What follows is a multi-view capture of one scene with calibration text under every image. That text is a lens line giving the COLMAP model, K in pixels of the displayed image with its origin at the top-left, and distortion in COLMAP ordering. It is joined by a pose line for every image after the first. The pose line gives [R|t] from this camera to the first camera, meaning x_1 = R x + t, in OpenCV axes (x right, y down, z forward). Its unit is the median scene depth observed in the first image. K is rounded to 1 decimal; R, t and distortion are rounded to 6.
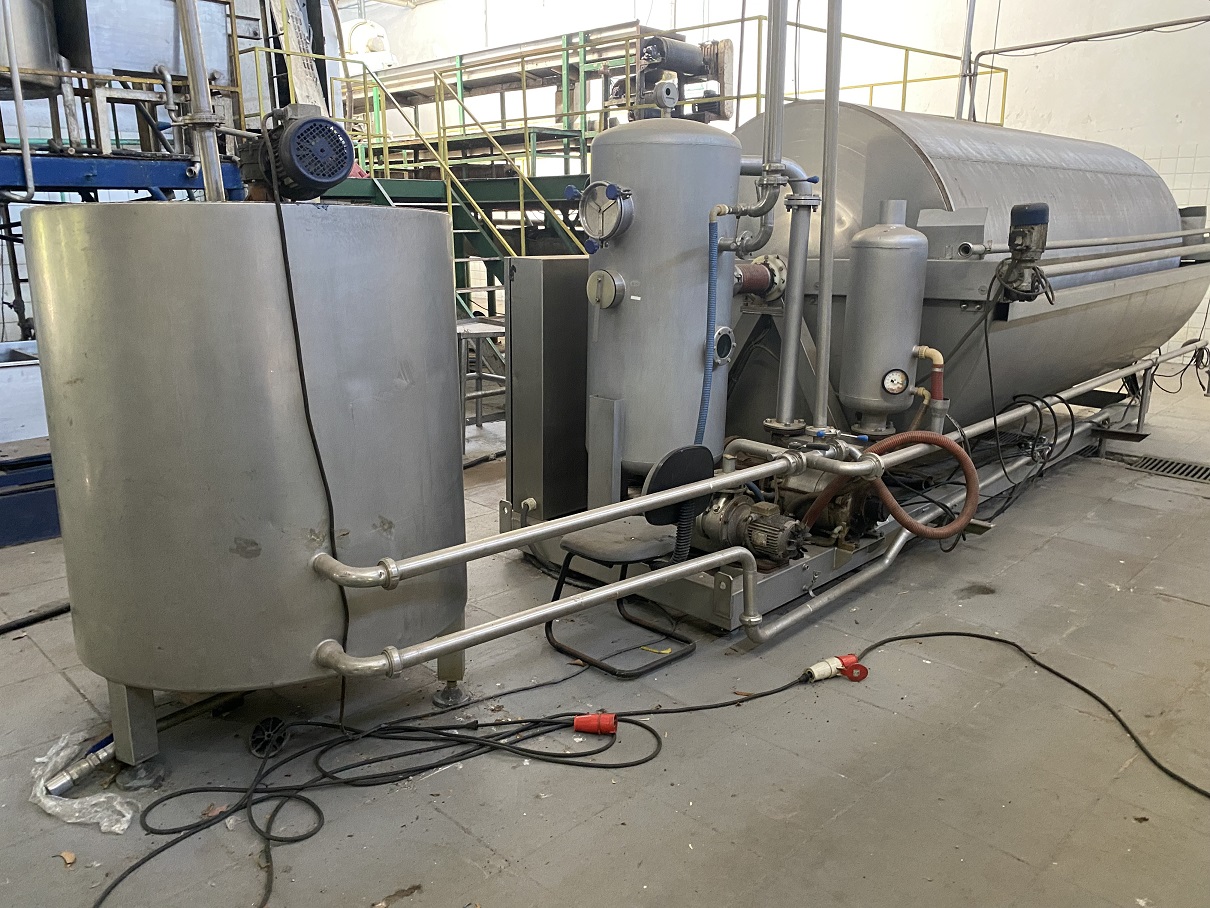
lens RADIAL K [[932.1, 0, 604.8], [0, 932.1, 446.7], [0, 0, 1]] dist [0.004883, 0.007624]
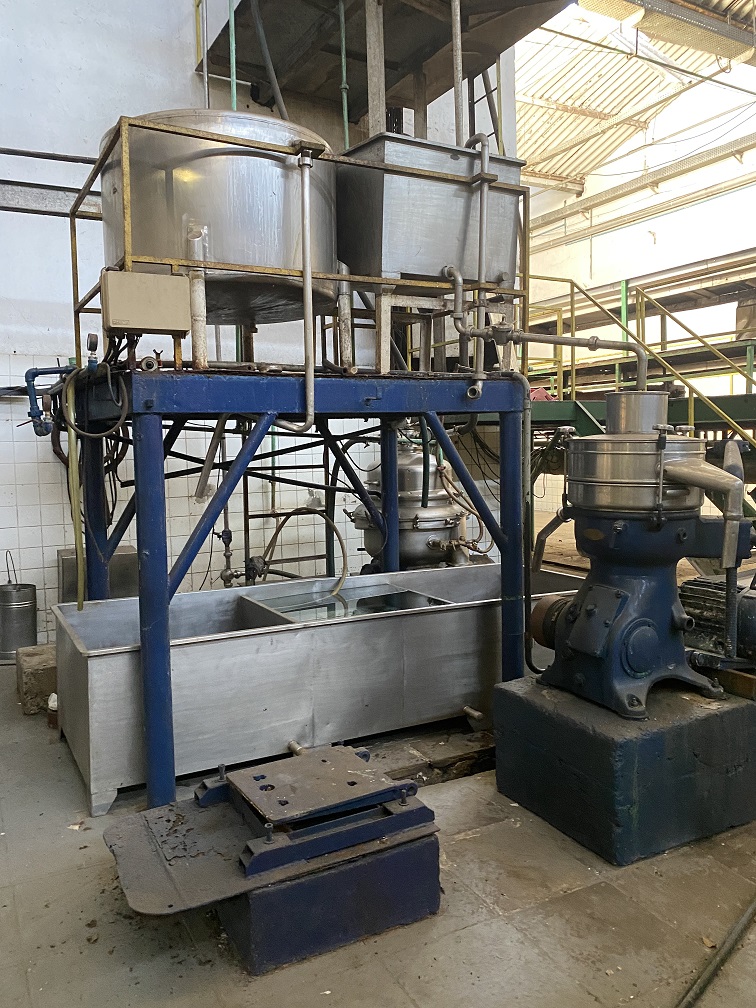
lens RADIAL K [[776.5, 0, 376.6], [0, 776.5, 506.6], [0, 0, 1]] dist [0.004883, 0.007624]
pose [[0.957988, 0.005609, -0.286754, -0.220402], [-0.049926, 0.987805, -0.147471, -0.063020], [0.282430, 0.155592, 0.946586, 0.240461]]
